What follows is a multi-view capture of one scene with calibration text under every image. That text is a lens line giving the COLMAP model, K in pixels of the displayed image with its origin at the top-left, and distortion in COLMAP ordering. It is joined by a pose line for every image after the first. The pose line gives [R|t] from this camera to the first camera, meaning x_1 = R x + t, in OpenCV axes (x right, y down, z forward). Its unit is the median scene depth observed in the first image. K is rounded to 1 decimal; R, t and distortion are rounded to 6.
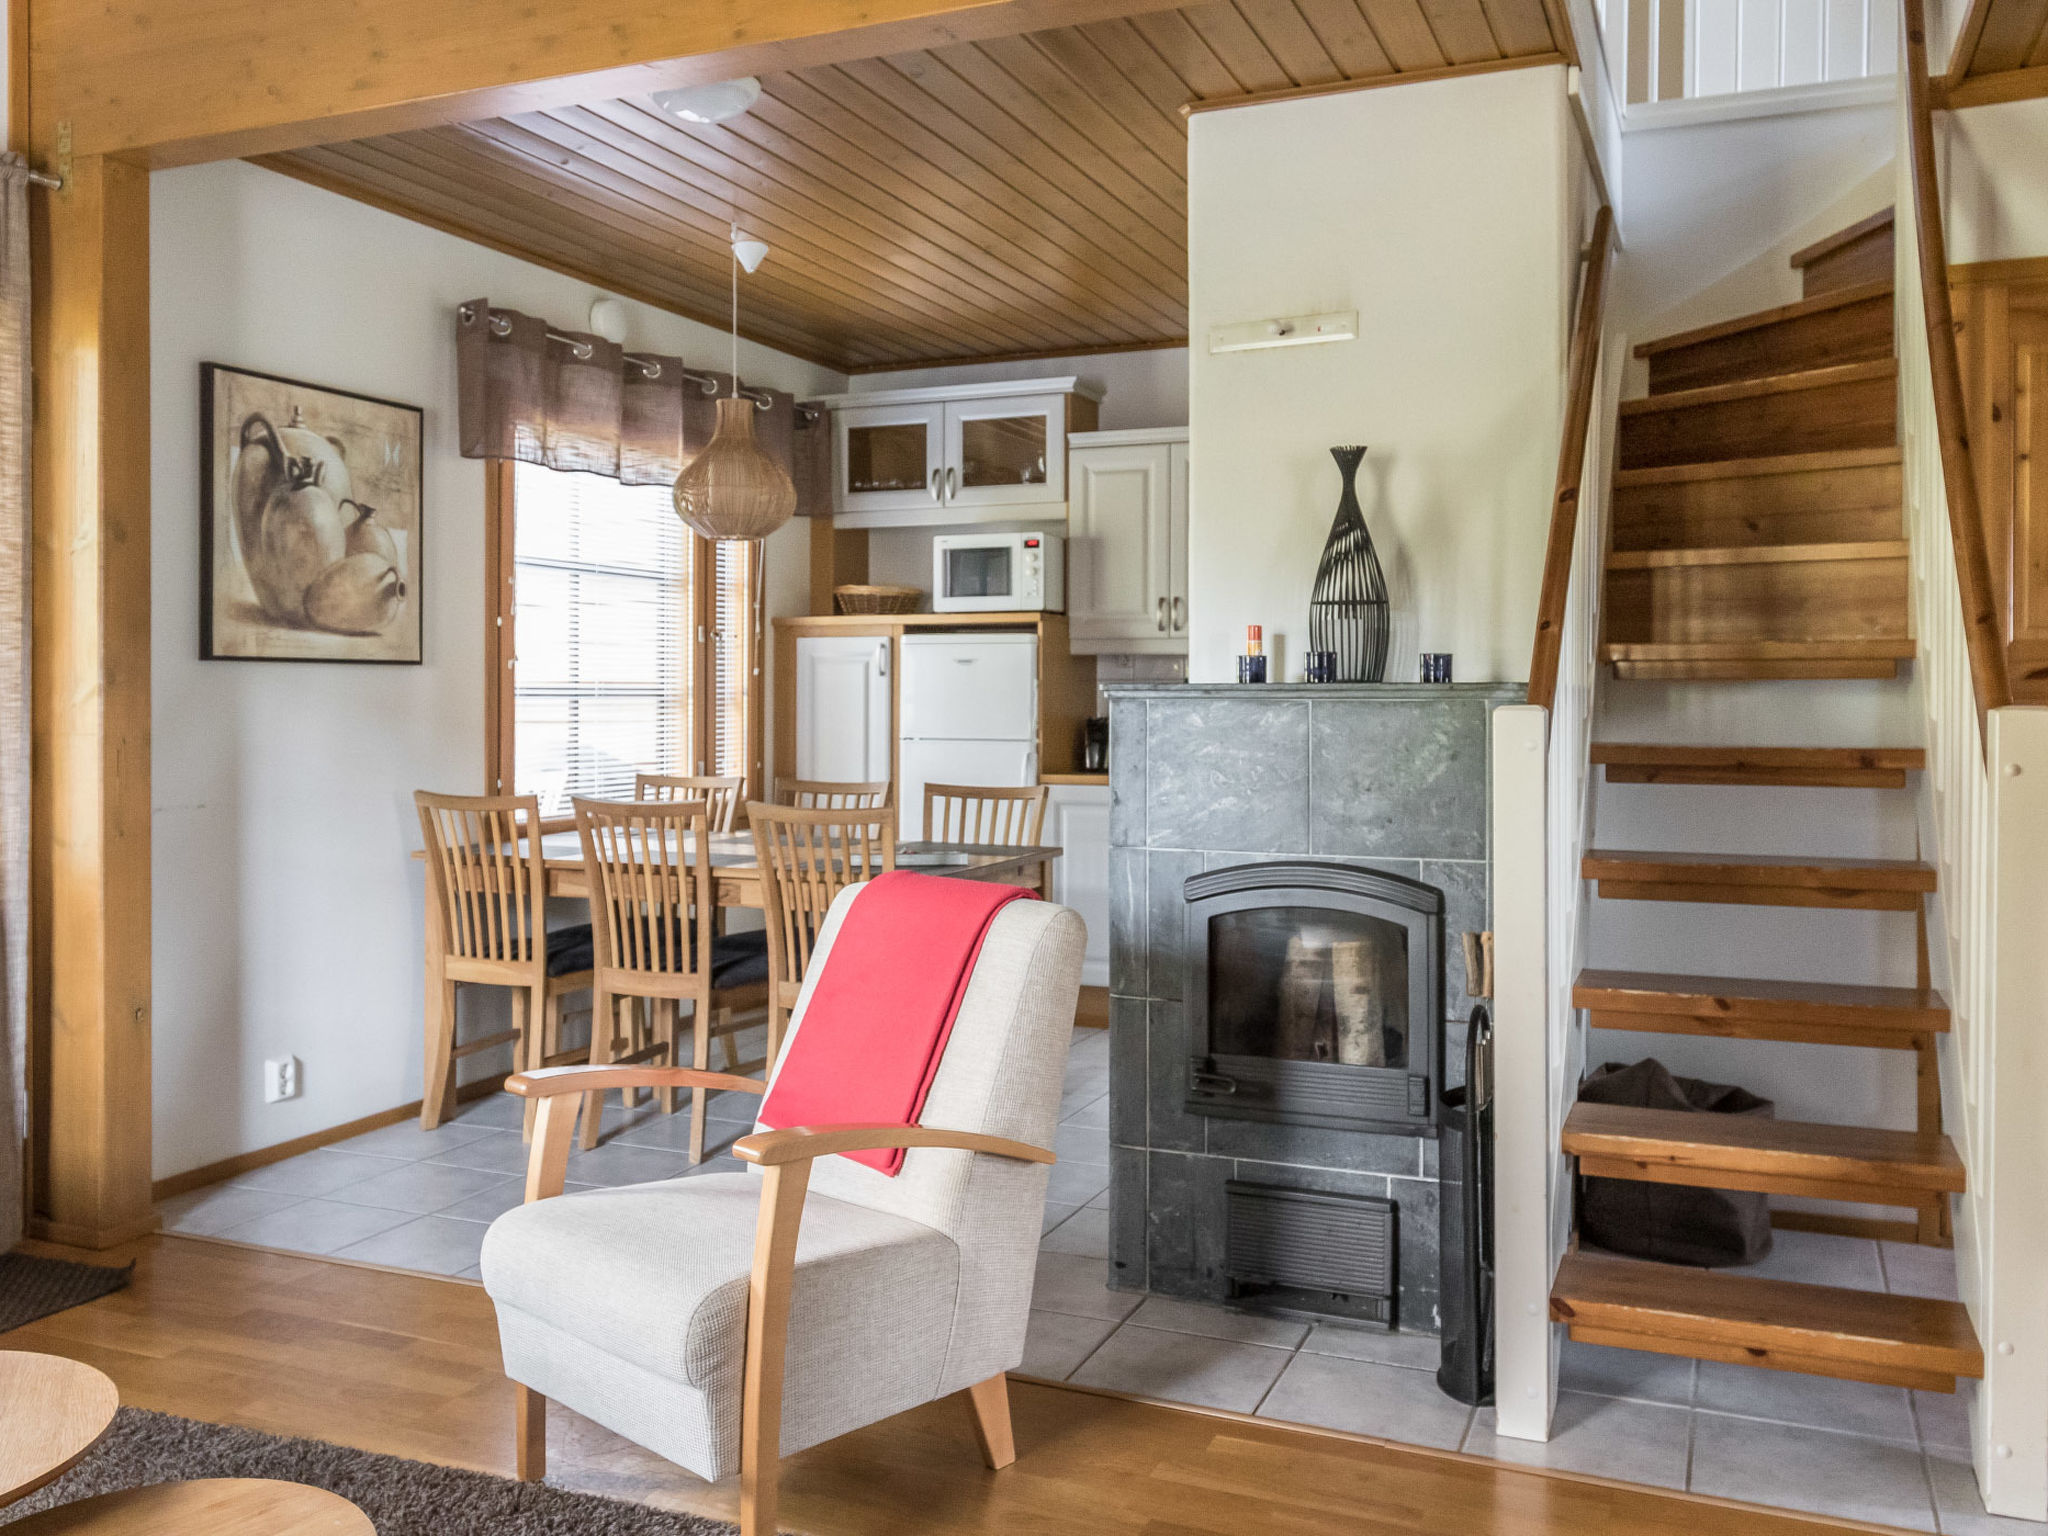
lens RADIAL K [[1675.7, 0, 1024.0], [0, 1675.7, 768.0], [0, 0, 1]] dist [-0.002227, -0.003139]
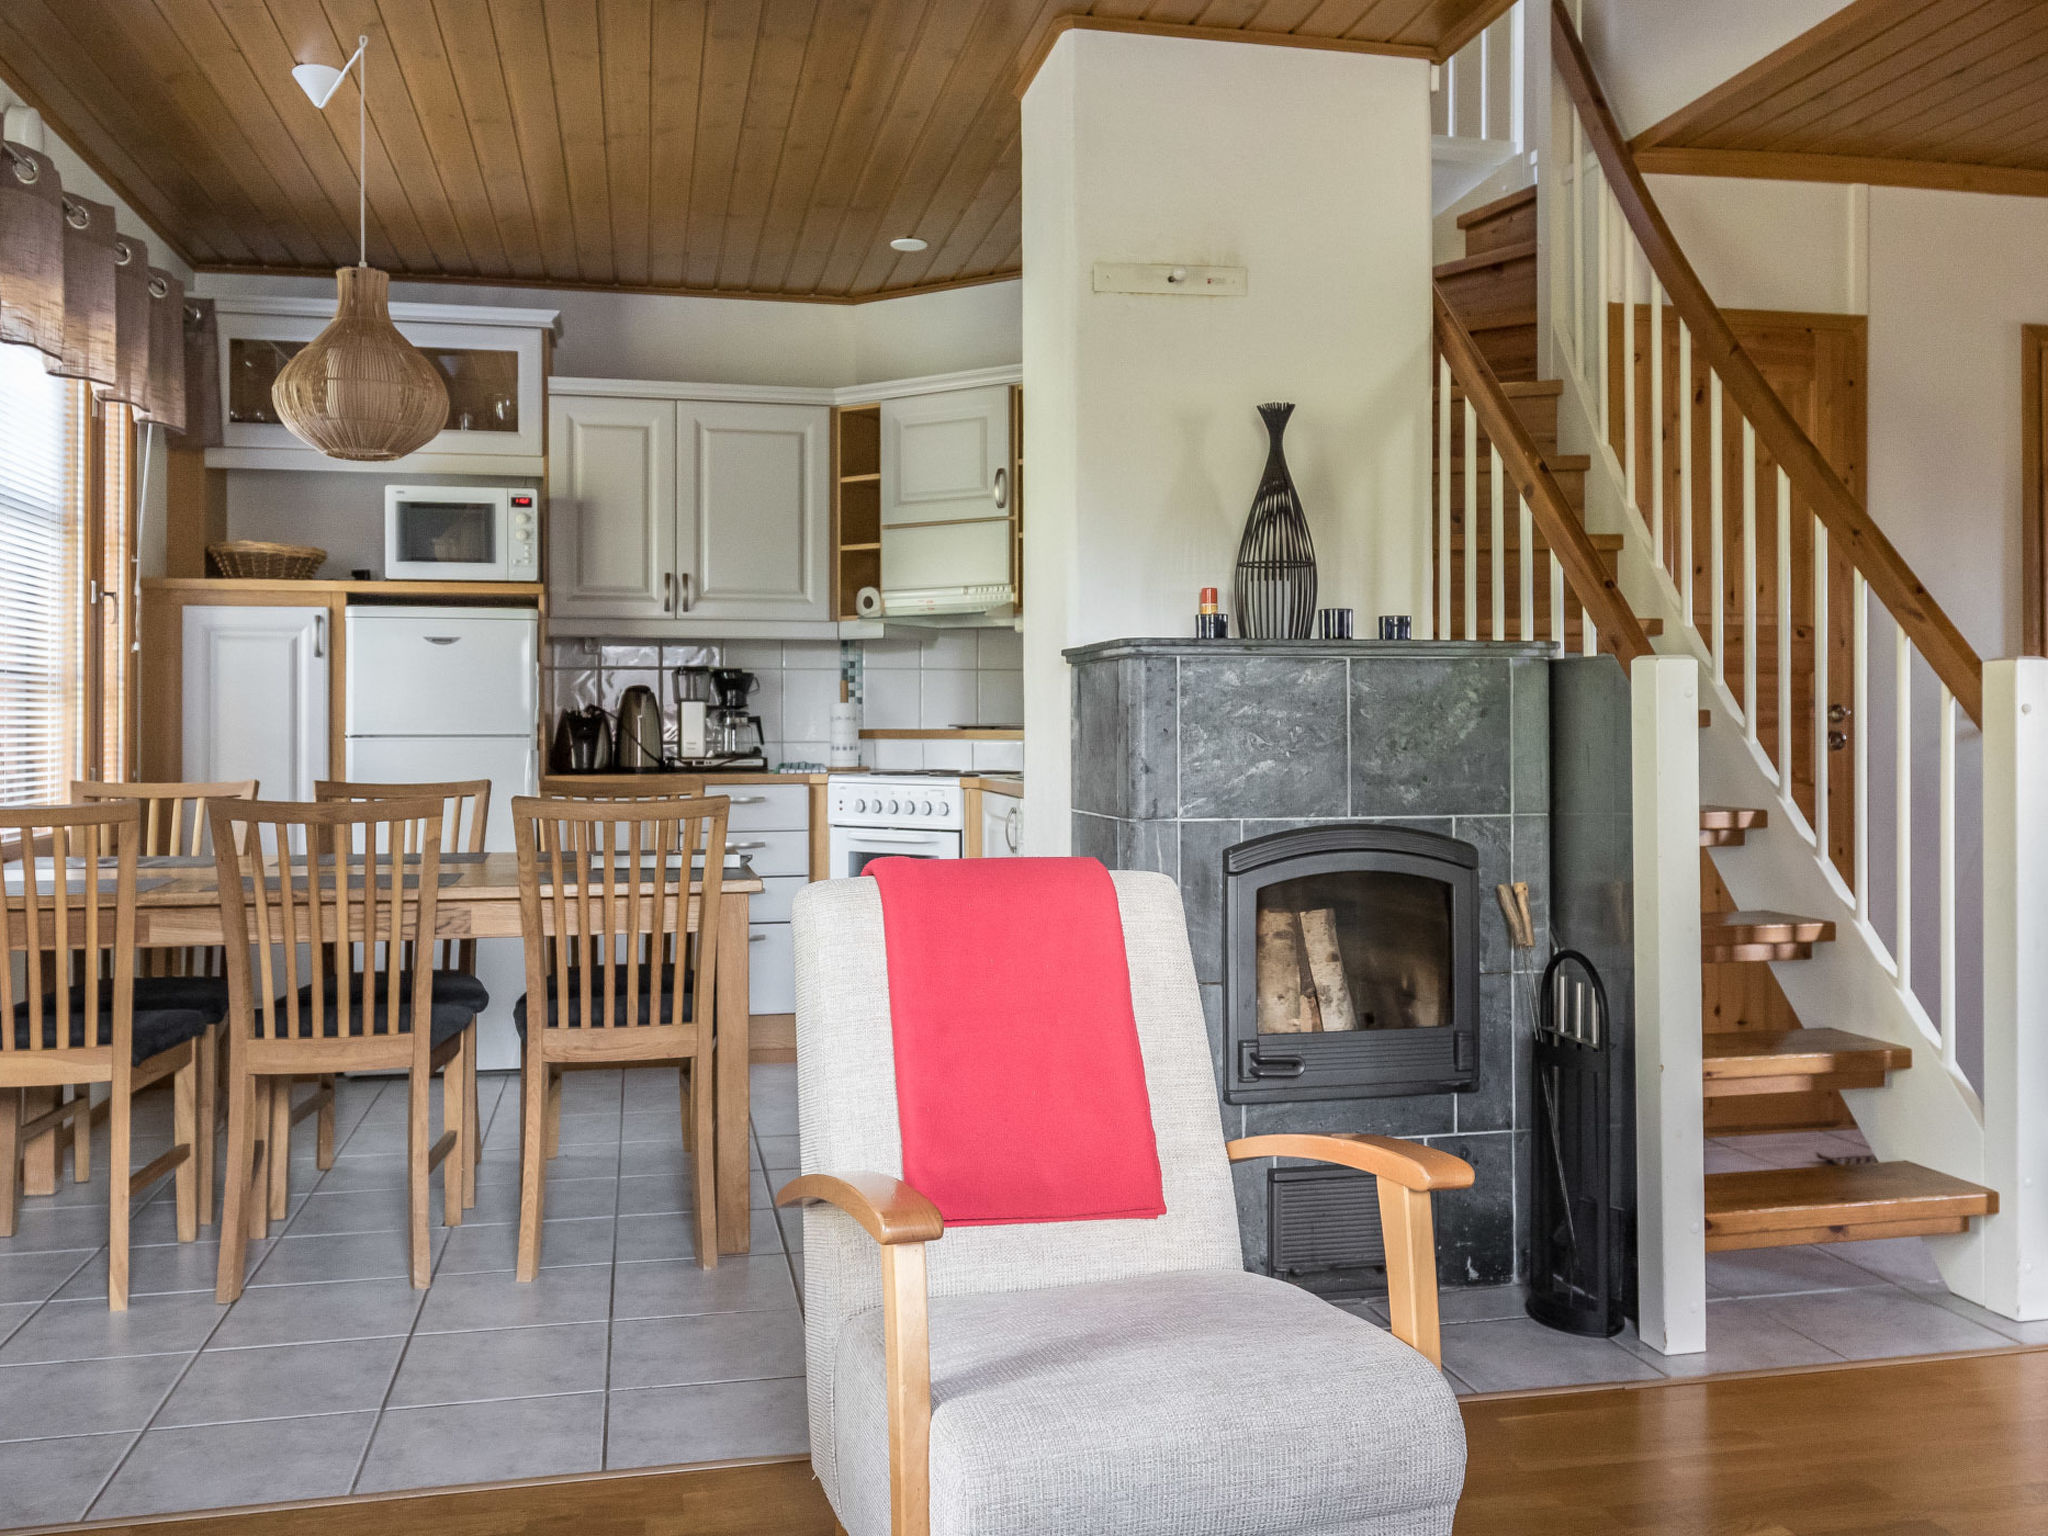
lens RADIAL K [[1729.5, 0, 1024.0], [0, 1729.5, 768.0], [0, 0, 1]] dist [0.007048, 0.002296]
pose [[0.816979, -0.017544, 0.576400, -0.510083], [0.028125, 0.999560, -0.009441, 0.025059], [-0.575981, 0.023924, 0.817113, 0.264839]]
